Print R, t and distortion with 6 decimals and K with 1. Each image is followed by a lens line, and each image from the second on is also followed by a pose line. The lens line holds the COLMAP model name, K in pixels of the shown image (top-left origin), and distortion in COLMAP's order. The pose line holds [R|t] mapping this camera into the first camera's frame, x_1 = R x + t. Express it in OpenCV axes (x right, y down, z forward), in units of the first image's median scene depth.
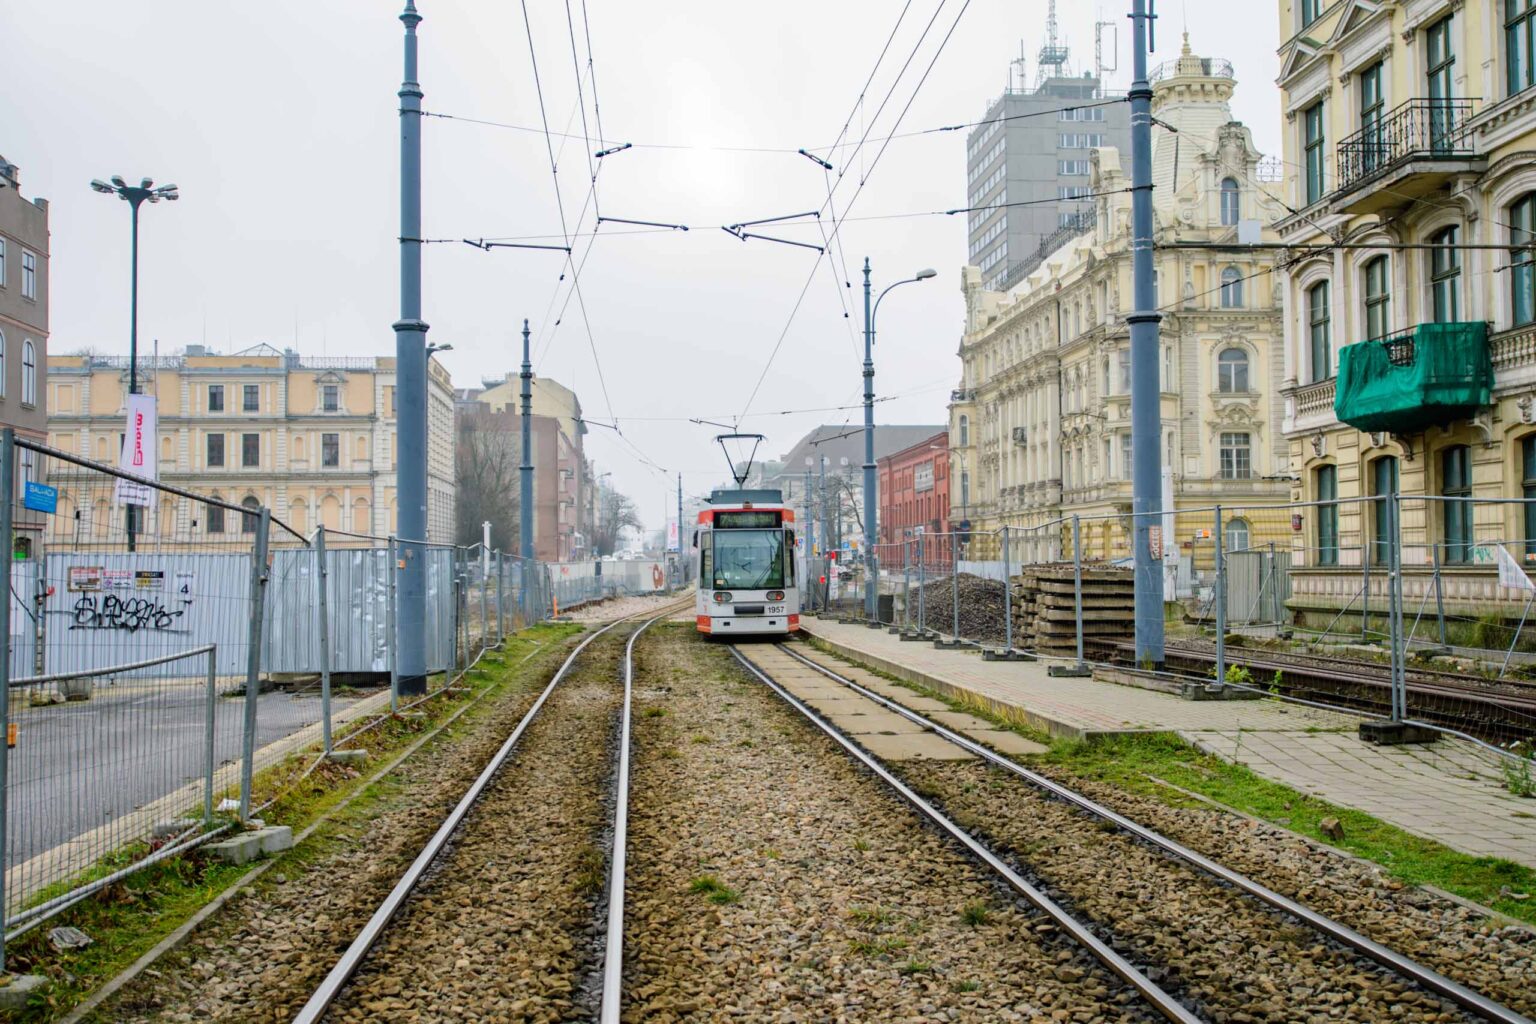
lens RADIAL K [[1625.6, 0, 768.0], [0, 1625.6, 512.0], [0, 0, 1]] dist [-0.010430, -0.007004]
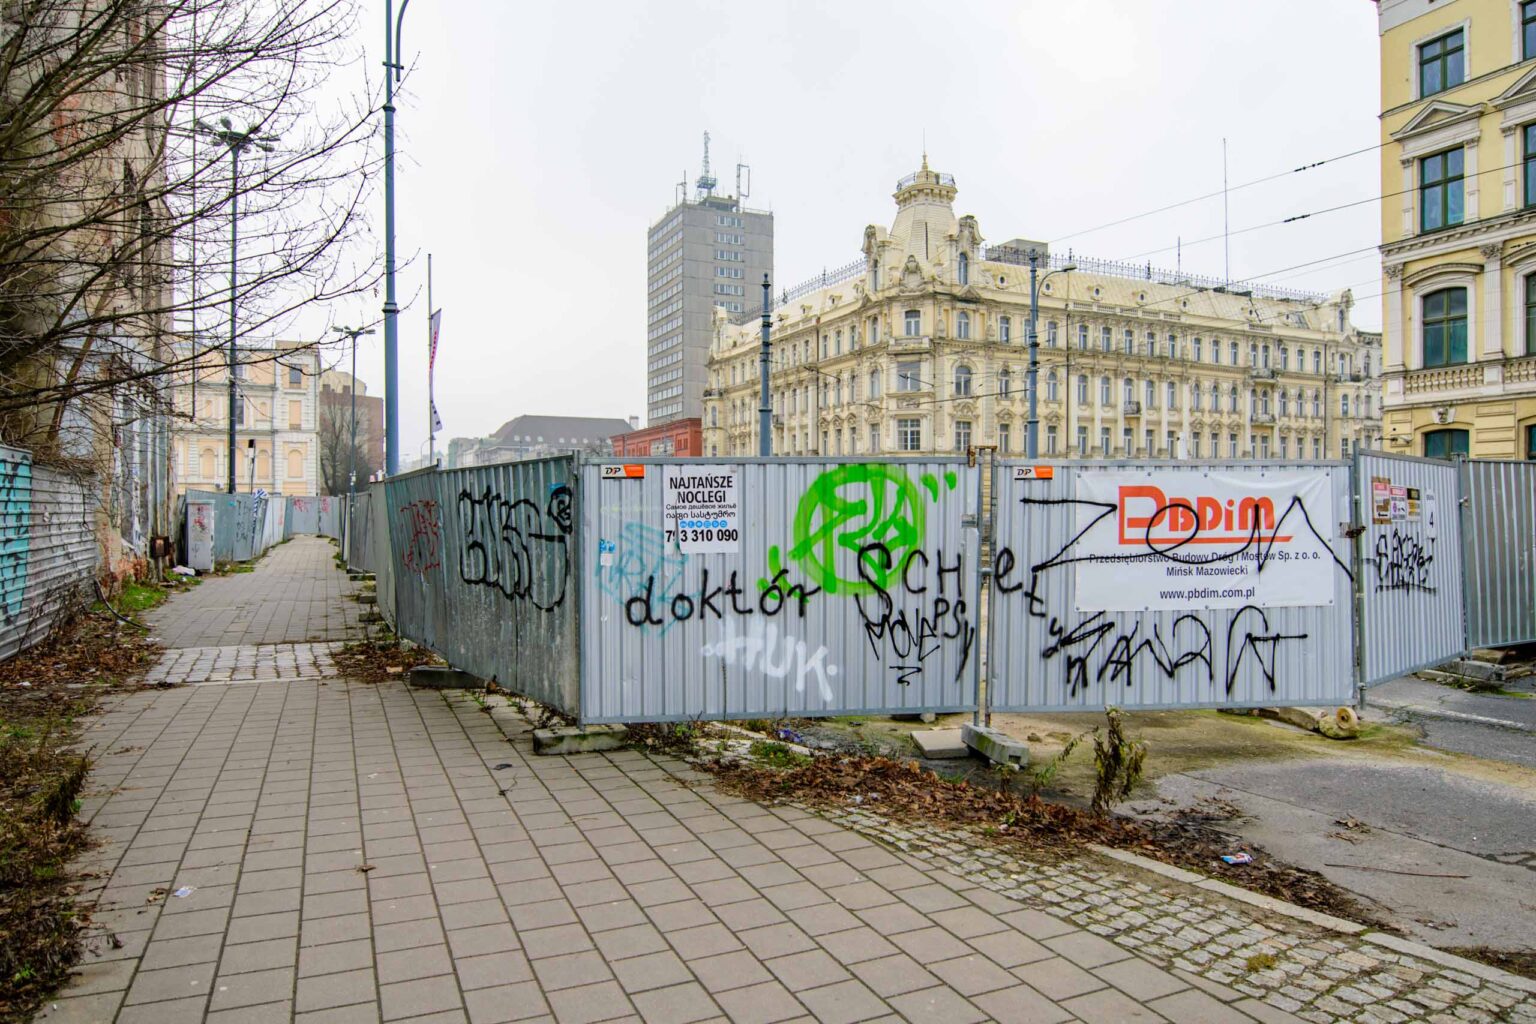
lens RADIAL K [[971.1, 0, 768.0], [0, 971.1, 512.0], [0, 0, 1]] dist [-0.006498, -0.002327]
pose [[0.939735, 0.008463, 0.341798, -0.195373], [-0.020812, 0.999256, 0.032479, 0.010420], [-0.341269, -0.037635, 0.939212, 0.202424]]
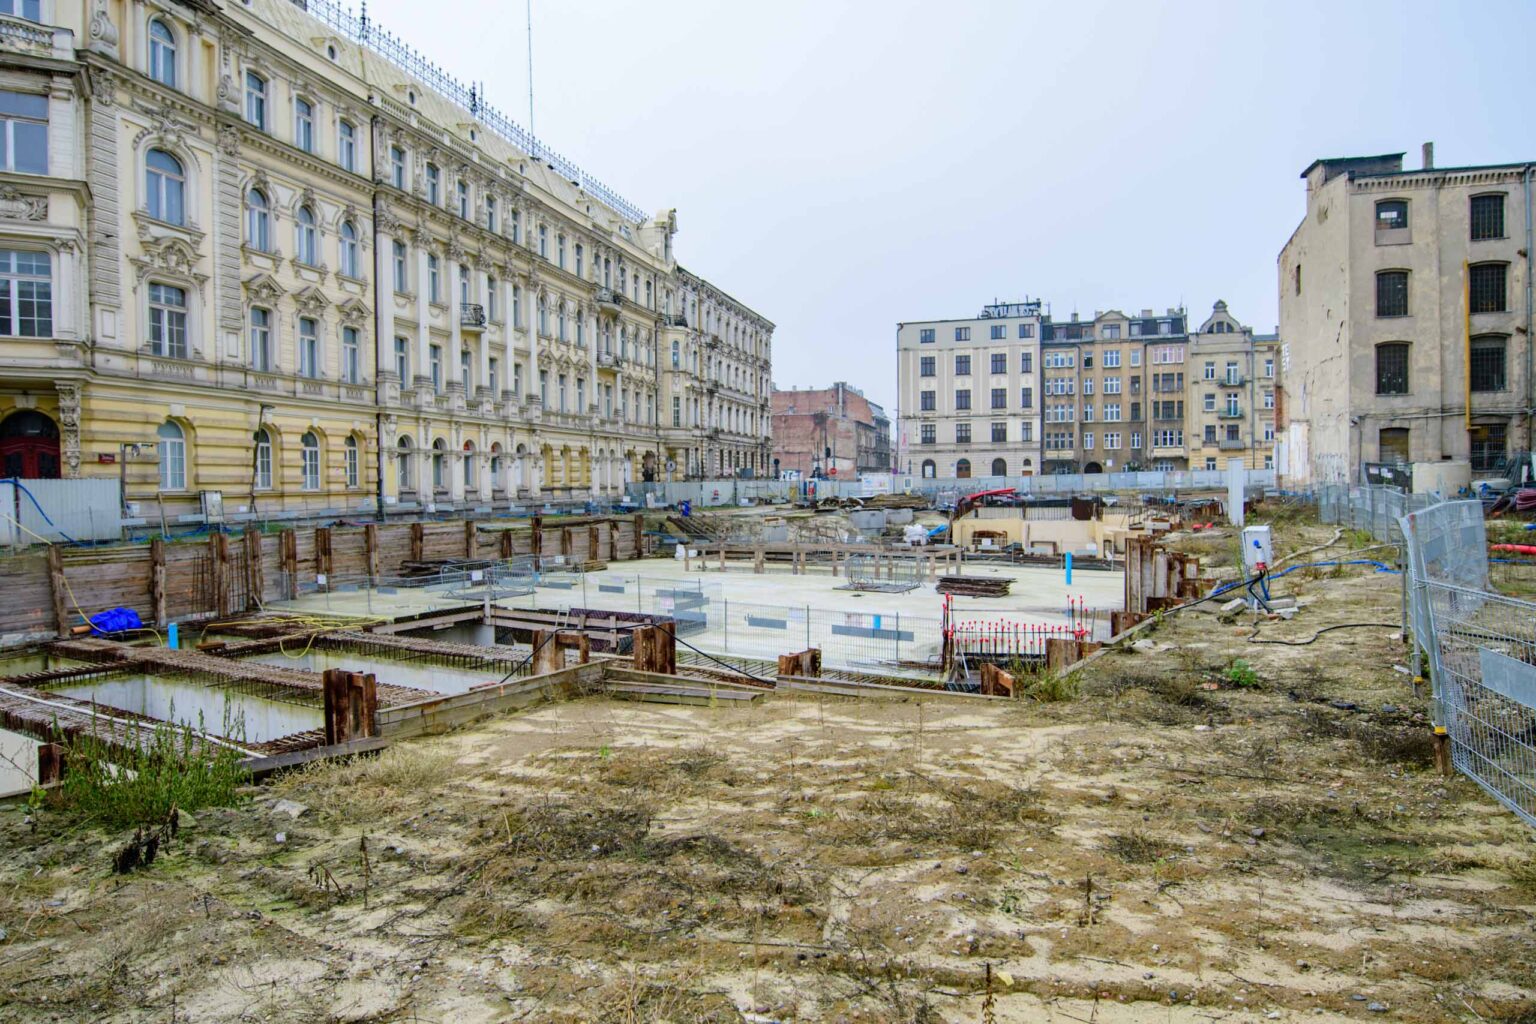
lens RADIAL K [[971.1, 0, 768.0], [0, 971.1, 512.0], [0, 0, 1]] dist [-0.006498, -0.002327]
pose [[0.350237, -0.021646, 0.936411, 0.012838], [-0.026322, 0.999111, 0.032941, 0.021488], [-0.936291, -0.036185, 0.349356, 0.642625]]
